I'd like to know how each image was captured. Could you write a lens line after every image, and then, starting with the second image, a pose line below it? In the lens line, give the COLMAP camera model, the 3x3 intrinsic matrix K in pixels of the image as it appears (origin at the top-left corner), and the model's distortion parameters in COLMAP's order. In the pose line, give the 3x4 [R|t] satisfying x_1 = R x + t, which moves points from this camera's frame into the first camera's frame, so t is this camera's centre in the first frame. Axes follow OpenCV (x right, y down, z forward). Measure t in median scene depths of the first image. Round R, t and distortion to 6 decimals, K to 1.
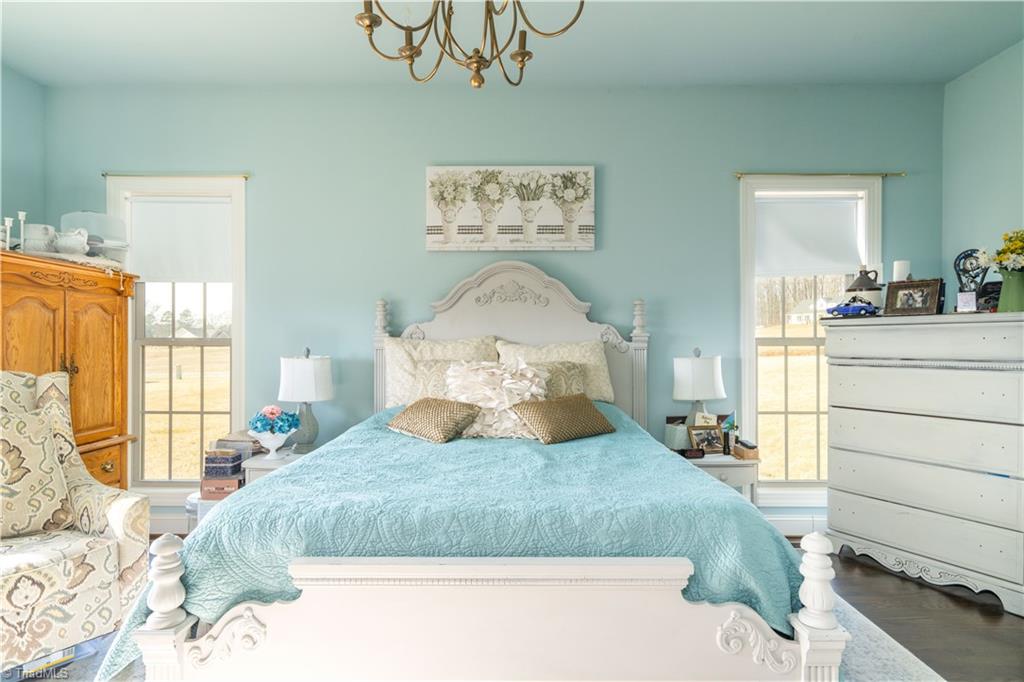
lens RADIAL K [[574.8, 0, 516.8], [0, 574.8, 346.8], [0, 0, 1]] dist [0.007672, 0.002519]
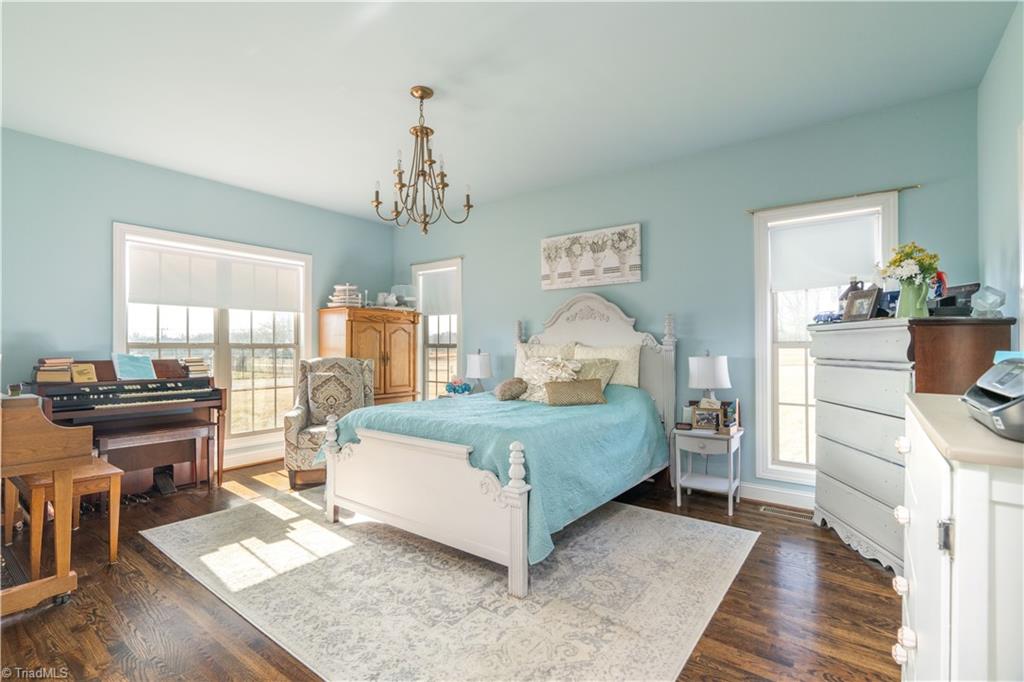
lens RADIAL K [[480.7, 0, 525.2], [0, 480.7, 343.3], [0, 0, 1]] dist [-0.003853, 0.001695]
pose [[0.802821, -0.004575, -0.596202, 0.626099], [-0.002152, 0.999942, -0.010572, -0.000075], [0.596216, 0.009770, 0.802765, -0.133624]]
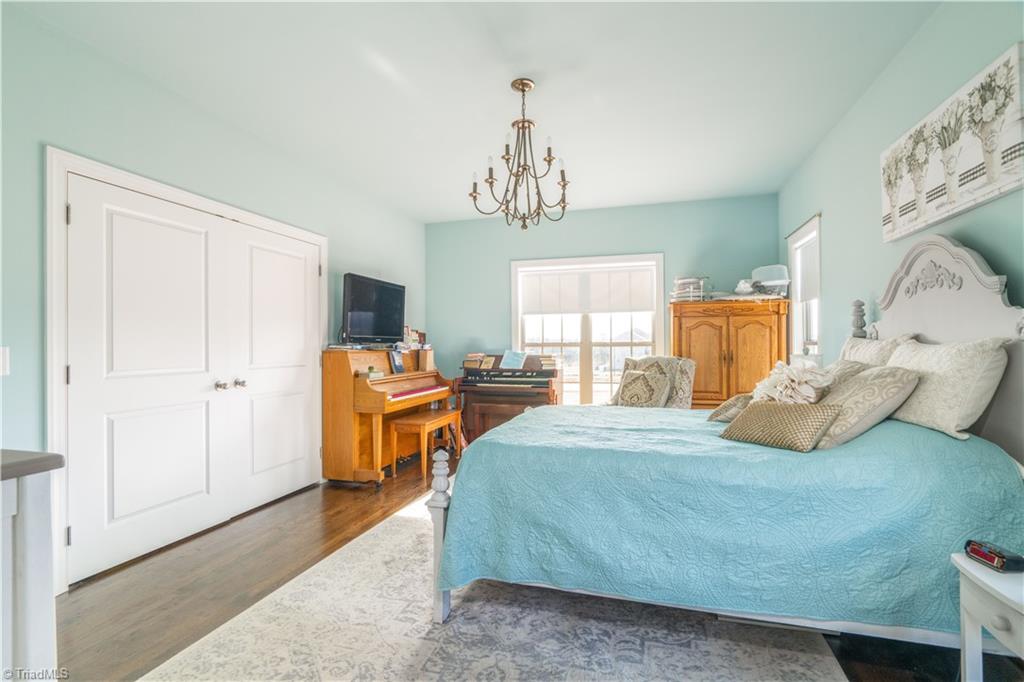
lens RADIAL K [[480.7, 0, 501.7], [0, 480.7, 344.4], [0, 0, 1]] dist [-0.003853, 0.001695]
pose [[-0.307606, -0.000879, -0.951513, 0.773380], [0.002790, 0.999994, -0.001826, -0.004161], [0.951510, -0.003217, -0.307602, 0.650580]]
